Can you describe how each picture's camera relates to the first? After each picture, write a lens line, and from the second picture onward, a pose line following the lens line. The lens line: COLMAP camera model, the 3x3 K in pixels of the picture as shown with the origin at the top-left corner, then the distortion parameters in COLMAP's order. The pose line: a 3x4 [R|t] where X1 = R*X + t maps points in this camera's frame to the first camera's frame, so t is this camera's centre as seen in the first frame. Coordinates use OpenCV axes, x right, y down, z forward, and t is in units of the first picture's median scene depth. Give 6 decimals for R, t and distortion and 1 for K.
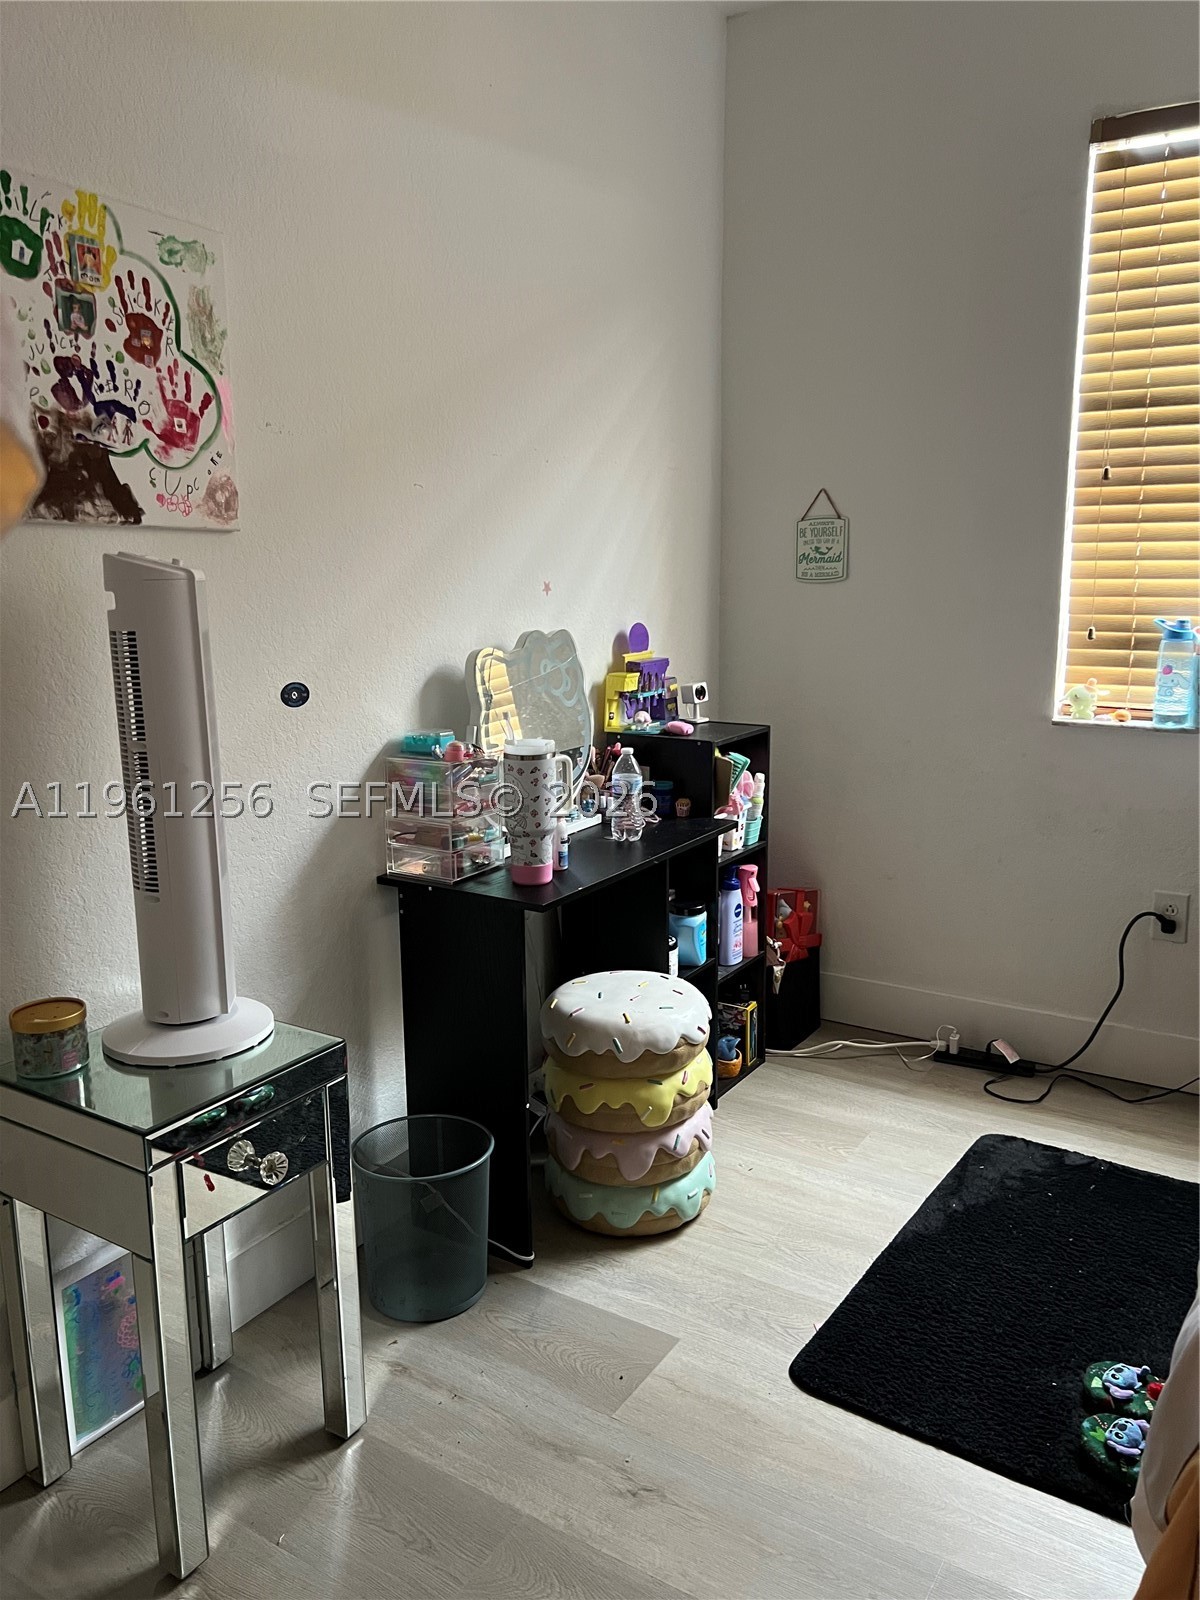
lens RADIAL K [[1217.5, 0, 603.5], [0, 1217.5, 801.6], [0, 0, 1]] dist [0.016337, 0.005595]
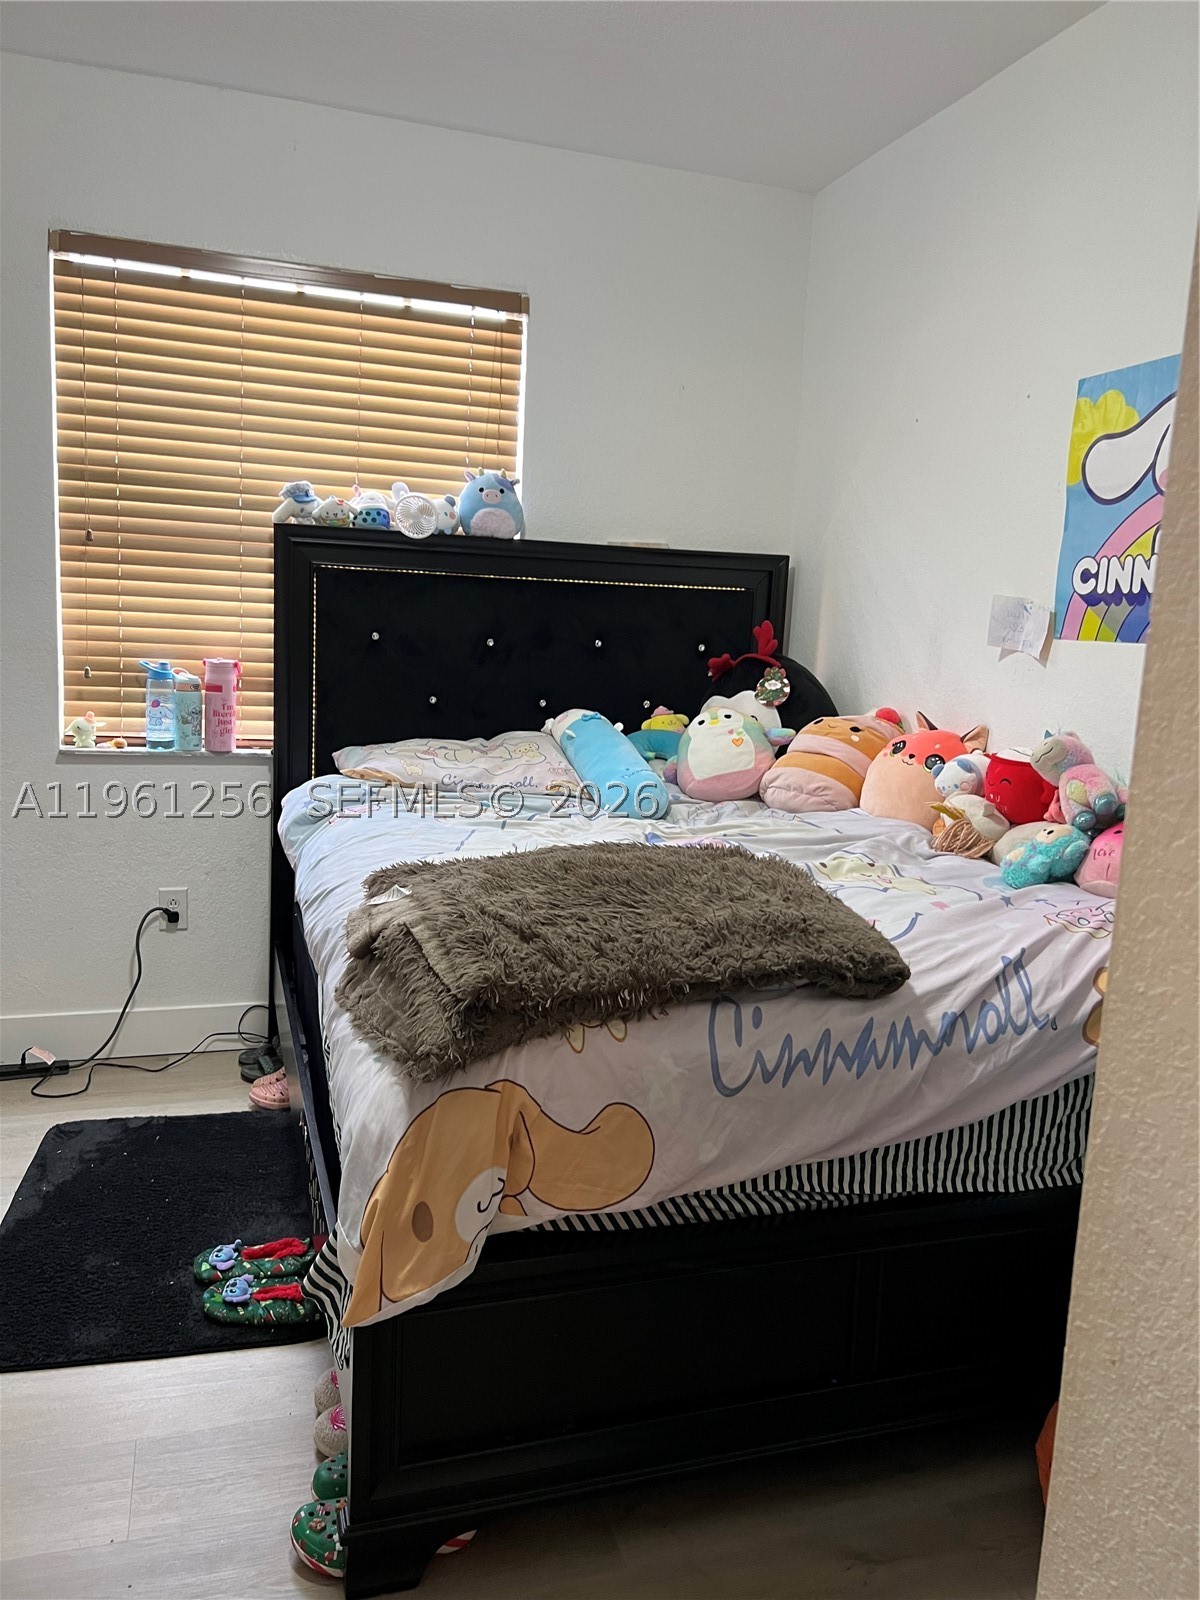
lens RADIAL K [[1217.5, 0, 601.3], [0, 1217.5, 800.8], [0, 0, 1]] dist [0.016337, 0.005595]
pose [[0.656471, -0.077771, 0.750331, -0.155367], [0.092835, 0.995439, 0.021954, 0.001272], [-0.748617, 0.055245, 0.660698, -0.111474]]
